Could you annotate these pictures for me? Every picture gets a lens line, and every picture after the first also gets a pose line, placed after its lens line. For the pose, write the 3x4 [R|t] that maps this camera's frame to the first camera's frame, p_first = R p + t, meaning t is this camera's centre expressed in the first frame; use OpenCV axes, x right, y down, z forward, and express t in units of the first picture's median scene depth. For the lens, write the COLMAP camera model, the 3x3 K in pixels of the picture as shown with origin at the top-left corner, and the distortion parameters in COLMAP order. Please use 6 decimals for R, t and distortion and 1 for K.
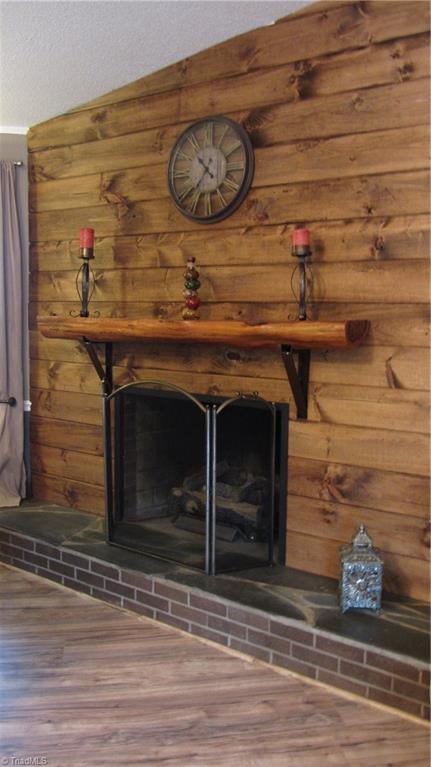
lens RADIAL K [[624.4, 0, 215.5], [0, 624.4, 383.5], [0, 0, 1]] dist [-0.049151, 0.010521]
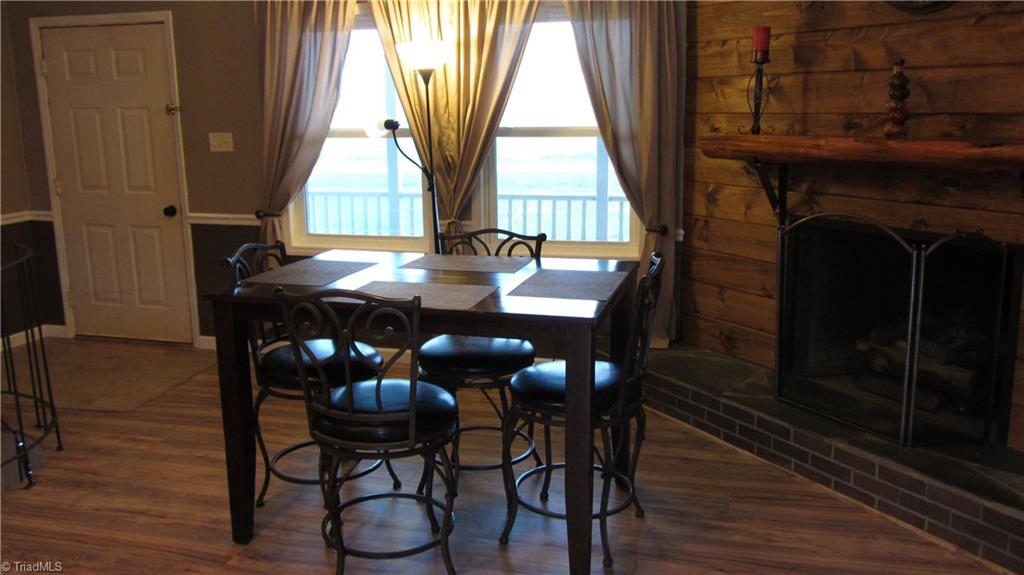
lens RADIAL K [[833.7, 0, 511.4], [0, 833.7, 284.5], [0, 0, 1]] dist [-0.049151, 0.010521]
pose [[0.906378, 0.047936, -0.419739, -0.031557], [-0.002123, 0.994046, 0.108940, -0.026593], [0.422462, -0.097850, 0.901083, -0.187418]]
